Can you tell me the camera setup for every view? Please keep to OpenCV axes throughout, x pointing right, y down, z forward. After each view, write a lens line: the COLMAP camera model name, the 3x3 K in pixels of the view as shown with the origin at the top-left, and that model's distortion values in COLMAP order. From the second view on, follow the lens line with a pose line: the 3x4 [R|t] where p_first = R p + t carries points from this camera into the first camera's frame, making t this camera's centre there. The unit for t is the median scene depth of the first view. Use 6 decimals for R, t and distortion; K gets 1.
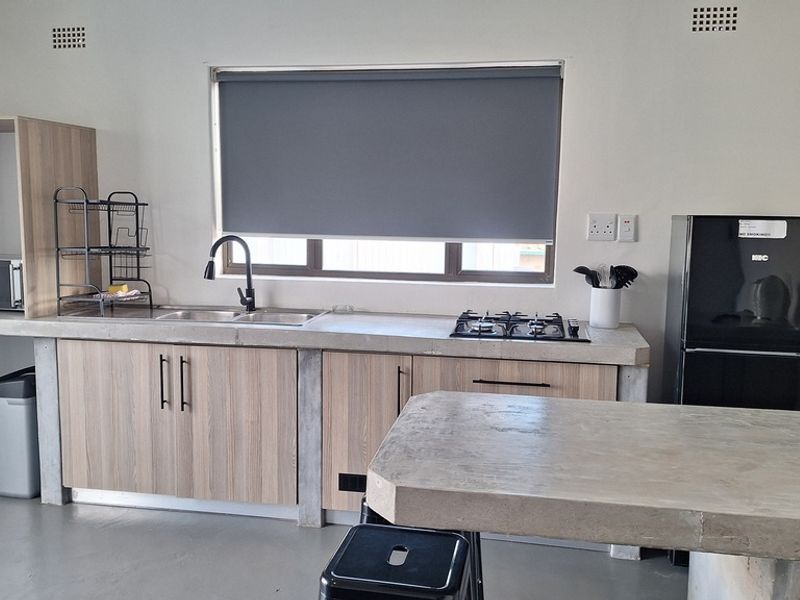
lens RADIAL K [[757.7, 0, 400.0], [0, 757.7, 300.0], [0, 0, 1]] dist [0.063625, -0.009757]
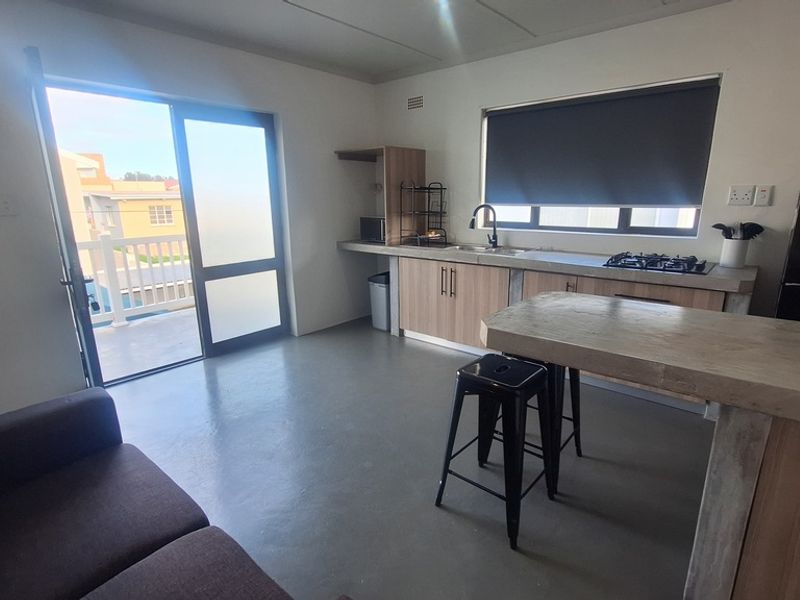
lens RADIAL K [[432.6, 0, 400.0], [0, 432.6, 300.0], [0, 0, 1]] dist [0.005287, 0.001832]
pose [[0.866709, 0.099341, -0.488822, 0.131565], [-0.044215, 0.991411, 0.123084, 0.023143], [0.496850, -0.085065, 0.863657, -0.007198]]
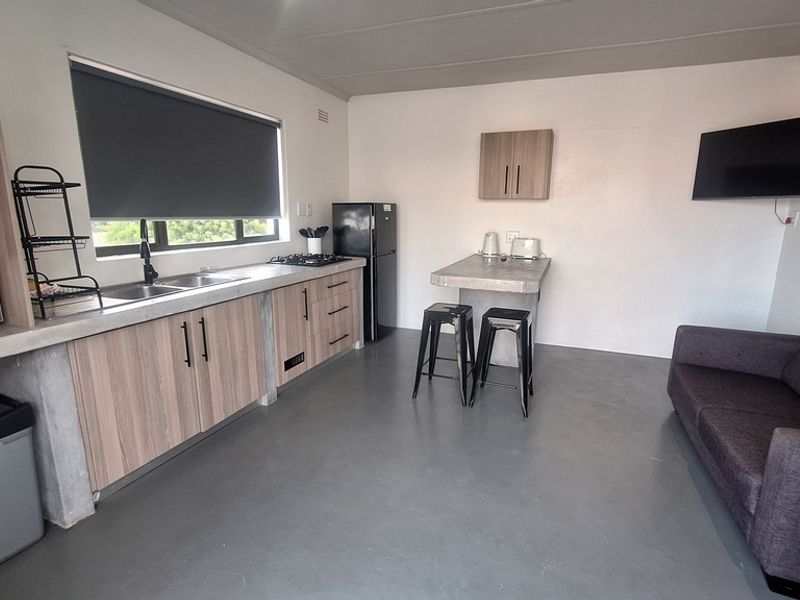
lens RADIAL K [[432.6, 0, 400.0], [0, 432.6, 300.0], [0, 0, 1]] dist [0.005287, 0.001832]
pose [[0.202695, -0.210823, 0.956278, -0.834130], [0.121733, 0.974400, 0.189015, -0.045206], [-0.971646, 0.078098, 0.223170, 0.498498]]
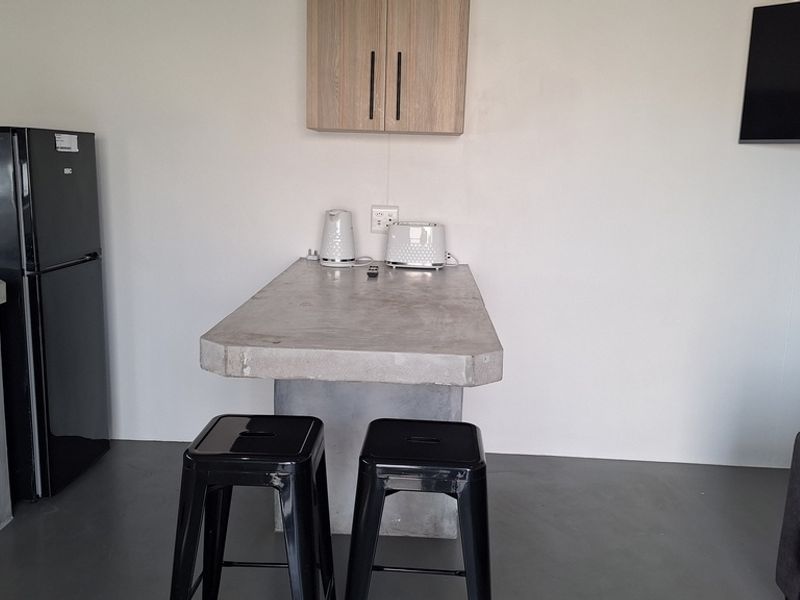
lens RADIAL K [[757.7, 0, 400.0], [0, 757.7, 300.0], [0, 0, 1]] dist [0.063625, -0.009757]
pose [[-0.134674, -0.193512, 0.971811, -0.494005], [0.097444, 0.973405, 0.207333, -0.044819], [-0.986087, 0.122620, -0.112236, 0.548942]]
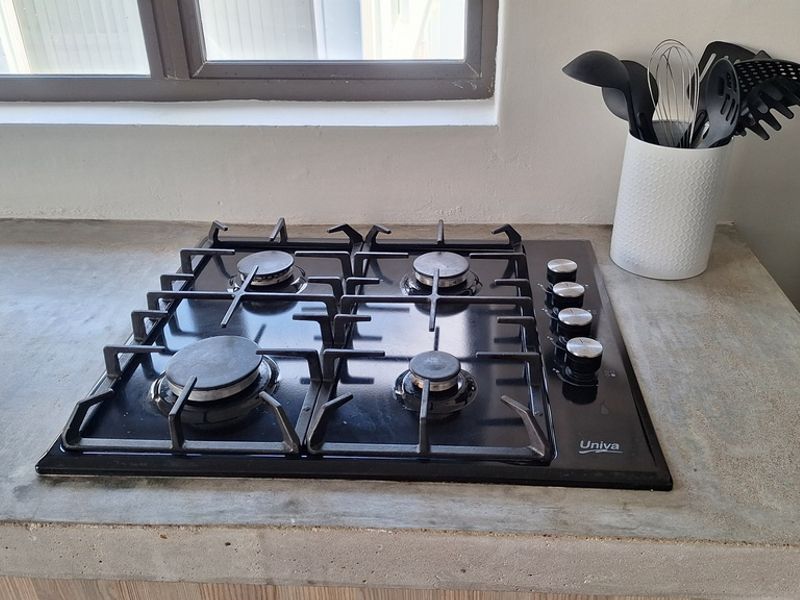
lens RADIAL K [[757.7, 0, 400.0], [0, 757.7, 300.0], [0, 0, 1]] dist [0.063625, -0.009757]
pose [[0.994207, -0.076367, 0.075637, 0.138868], [0.041930, 0.923508, 0.381280, -0.070211], [-0.098969, -0.375900, 0.921360, 0.709940]]
